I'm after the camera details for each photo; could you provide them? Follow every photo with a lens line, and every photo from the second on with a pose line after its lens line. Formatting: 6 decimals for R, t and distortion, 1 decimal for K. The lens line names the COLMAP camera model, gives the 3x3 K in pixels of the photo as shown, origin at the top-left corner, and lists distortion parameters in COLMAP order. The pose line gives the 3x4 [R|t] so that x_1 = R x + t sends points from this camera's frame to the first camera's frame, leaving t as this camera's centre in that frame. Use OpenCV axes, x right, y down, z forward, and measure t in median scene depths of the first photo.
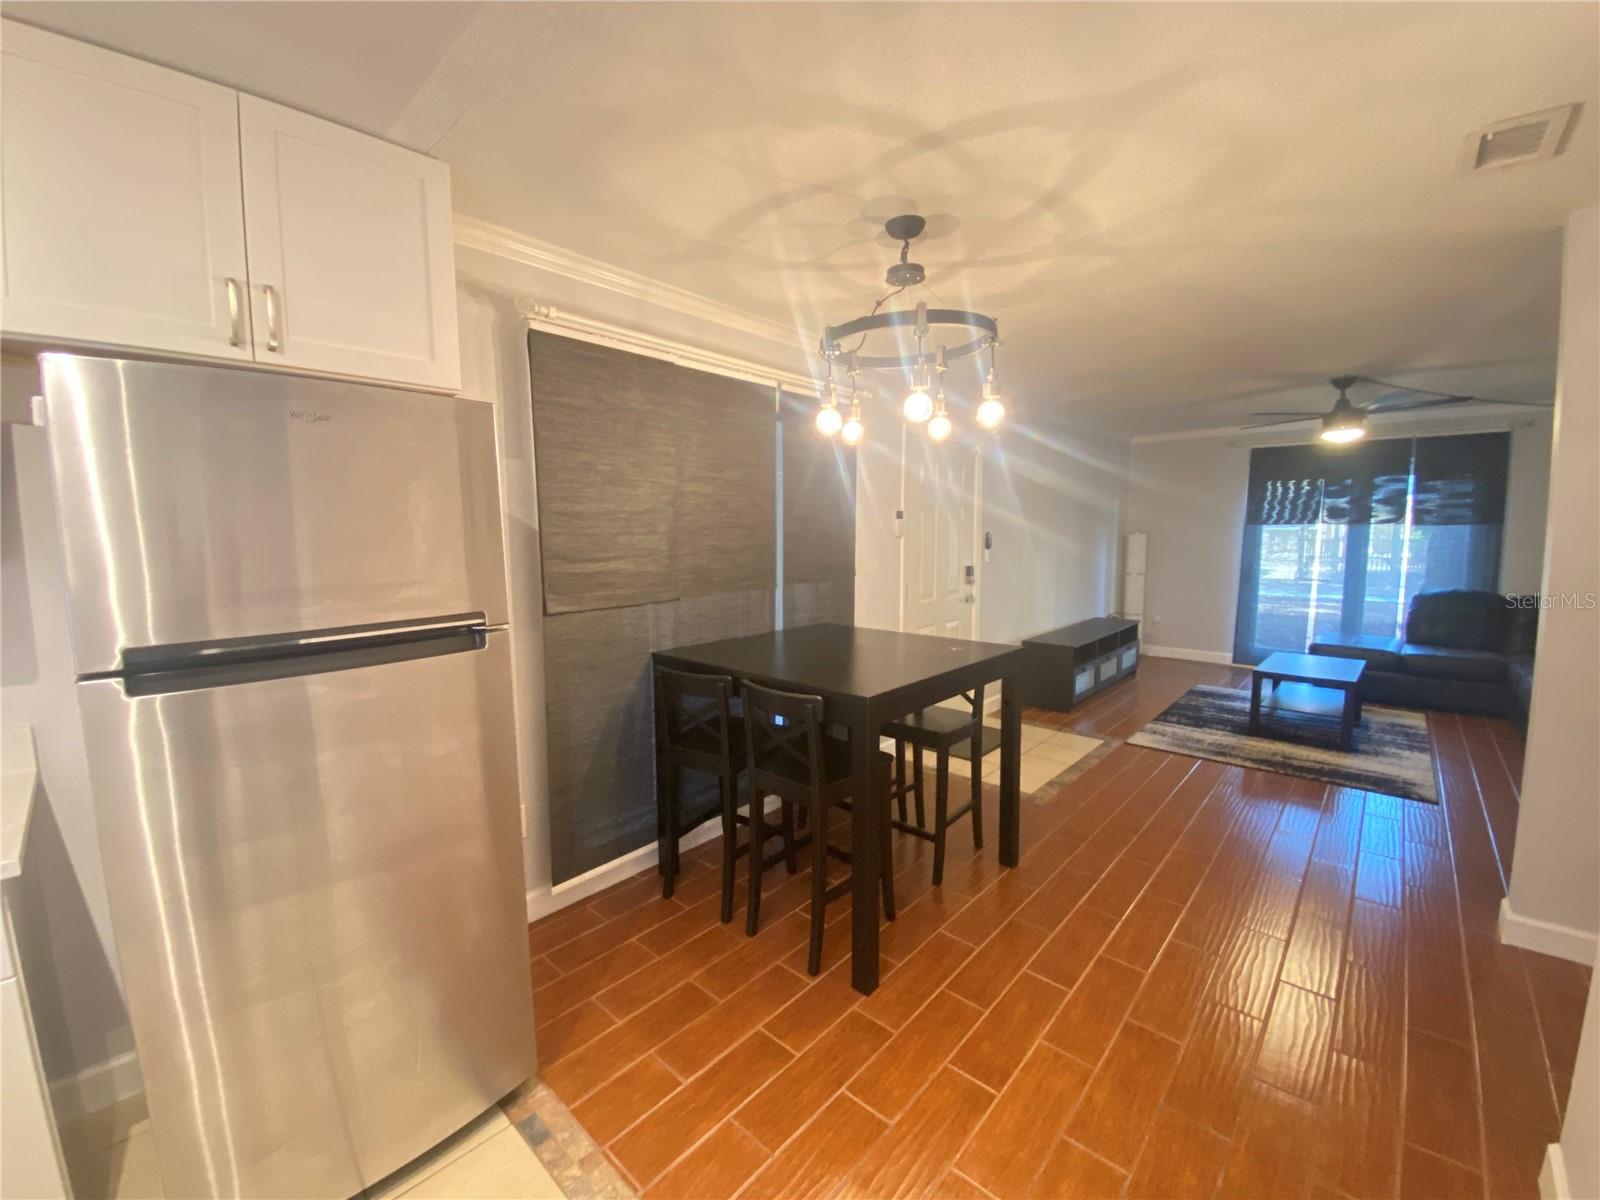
lens RADIAL K [[655.3, 0, 796.7], [0, 655.3, 601.2], [0, 0, 1]] dist [-0.006057, -0.005727]
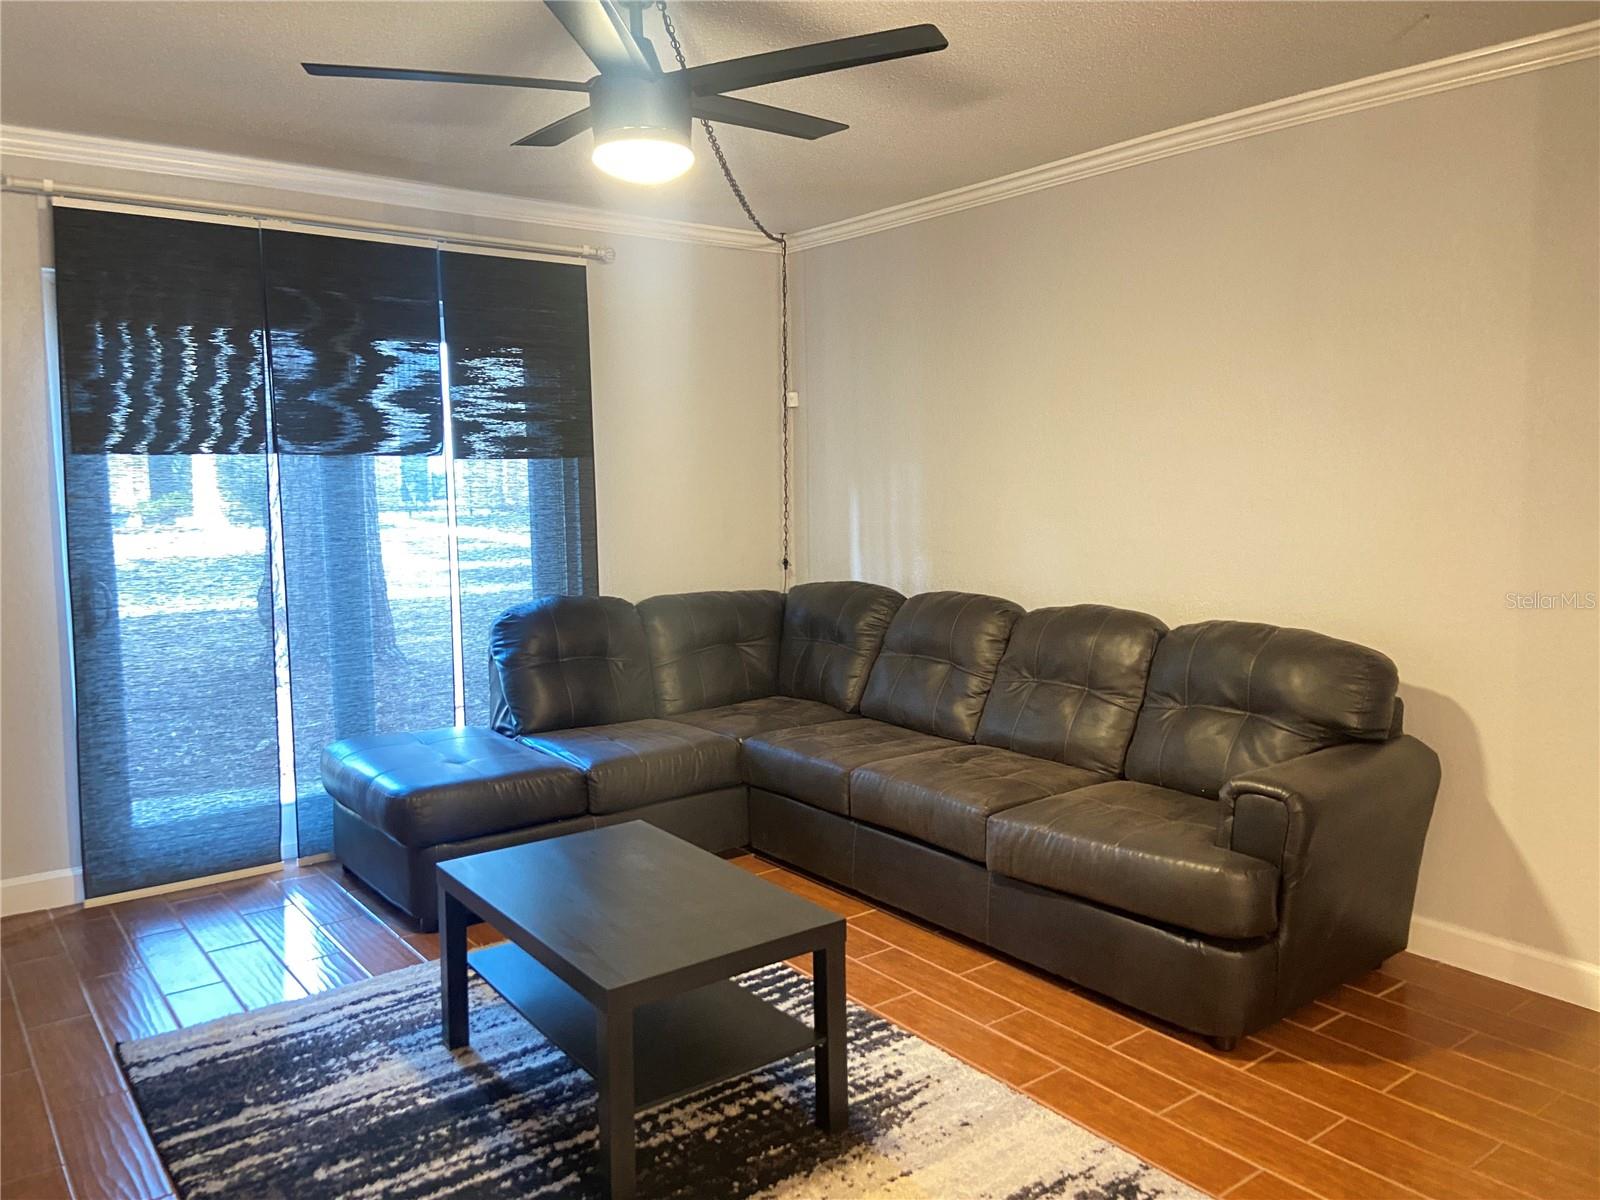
lens RADIAL K [[1194.1, 0, 791.8], [0, 1194.1, 606.8], [0, 0, 1]] dist [0.065459, 0.000477]
pose [[0.164606, -0.112965, 0.979869, 0.488105], [0.114047, 0.988937, 0.094852, -0.175314], [-0.979744, 0.096138, 0.175669, 1.628727]]
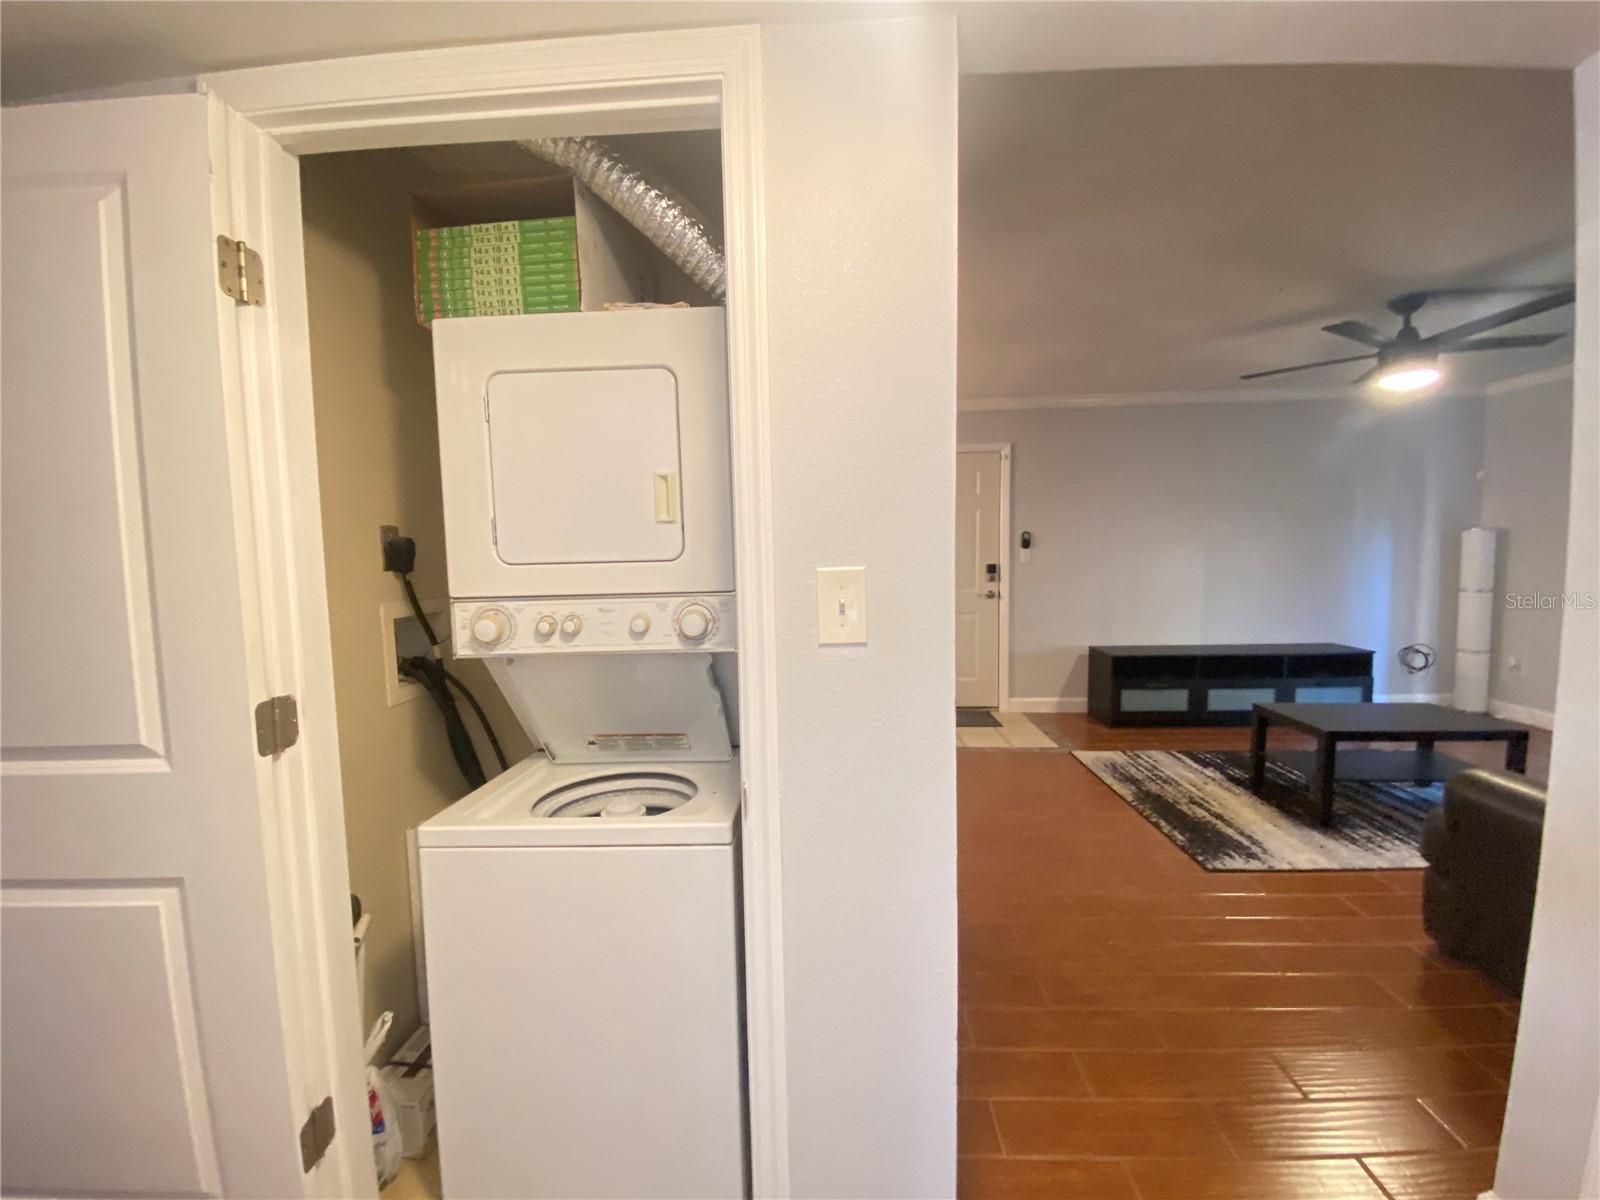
lens RADIAL K [[655.3, 0, 788.9], [0, 655.3, 590.1], [0, 0, 1]] dist [-0.006057, -0.005727]
pose [[0.627332, 0.051024, -0.777079, 1.861088], [-0.082106, 0.996623, -0.000844, 0.035947], [0.774412, 0.064332, 0.629403, 0.157638]]
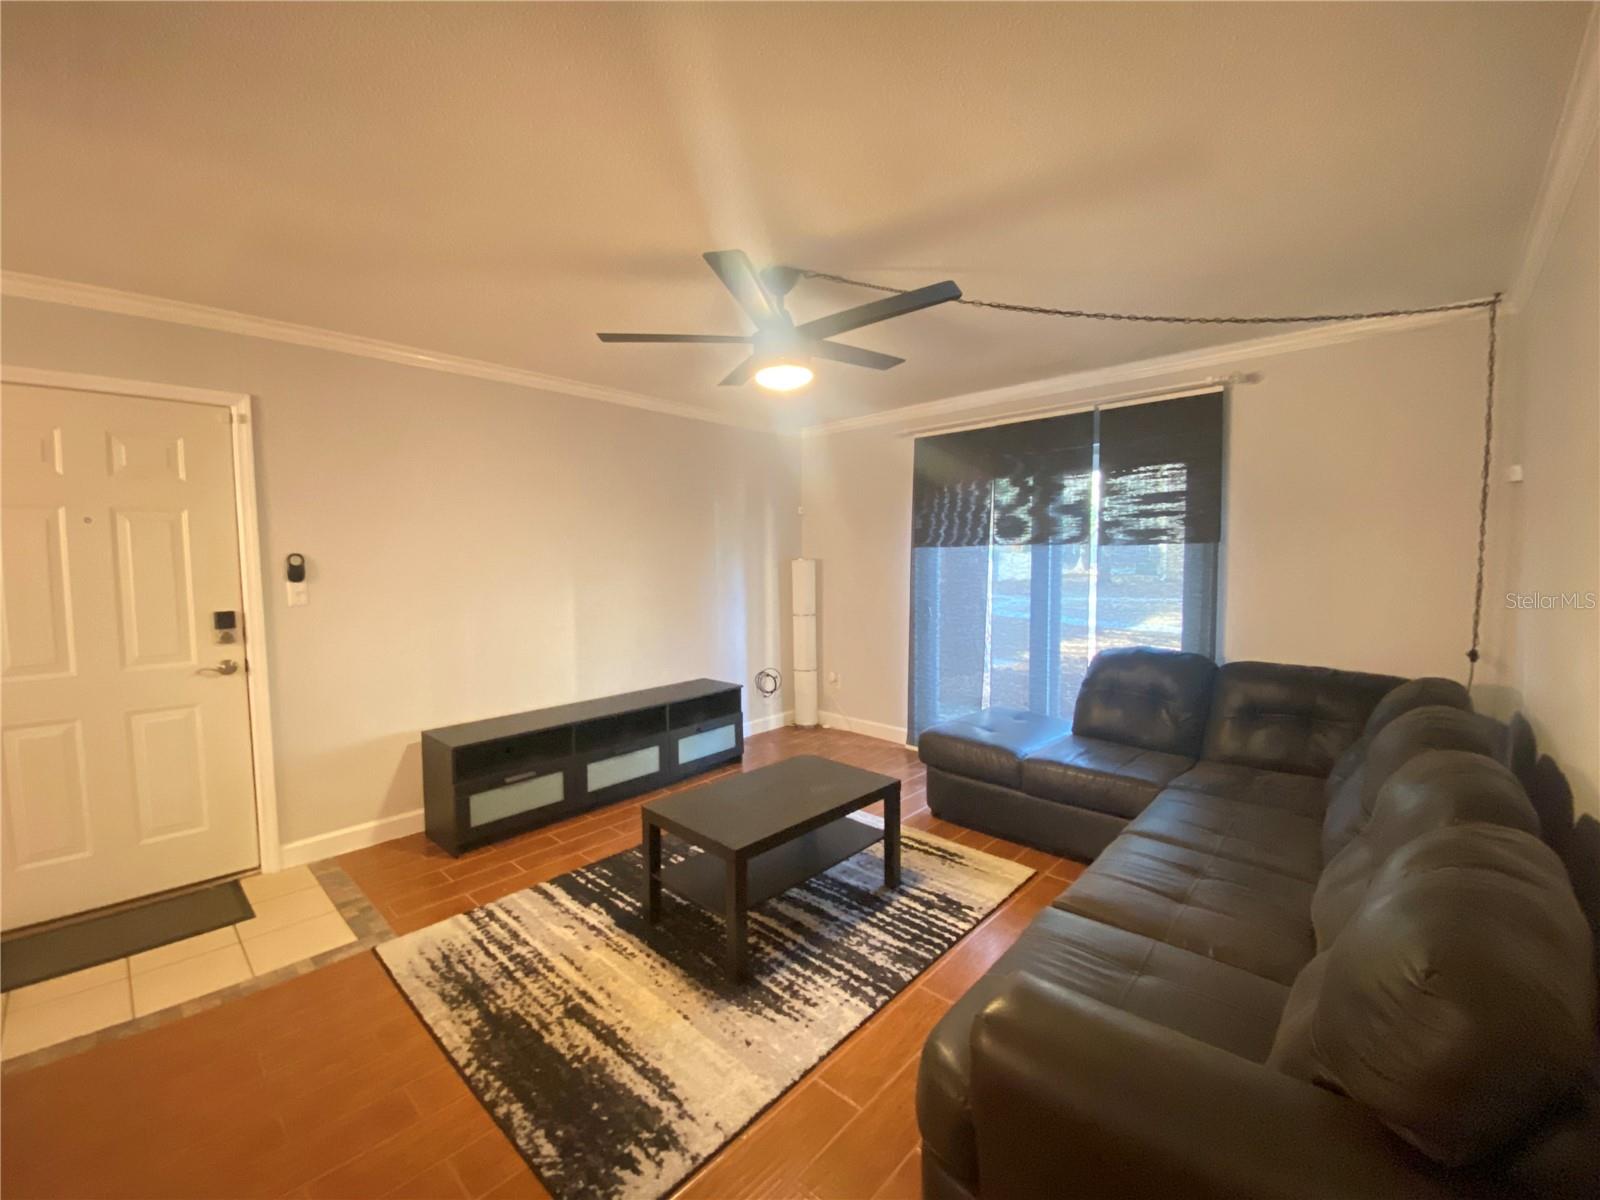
lens RADIAL K [[655.3, 0, 804.6], [0, 655.3, 598.3], [0, 0, 1]] dist [-0.006057, -0.005727]
pose [[0.999996, 0.001138, -0.002700, 1.640010], [-0.001289, 0.998402, -0.056493, -0.069952], [0.002632, 0.056496, 0.998399, 0.886180]]
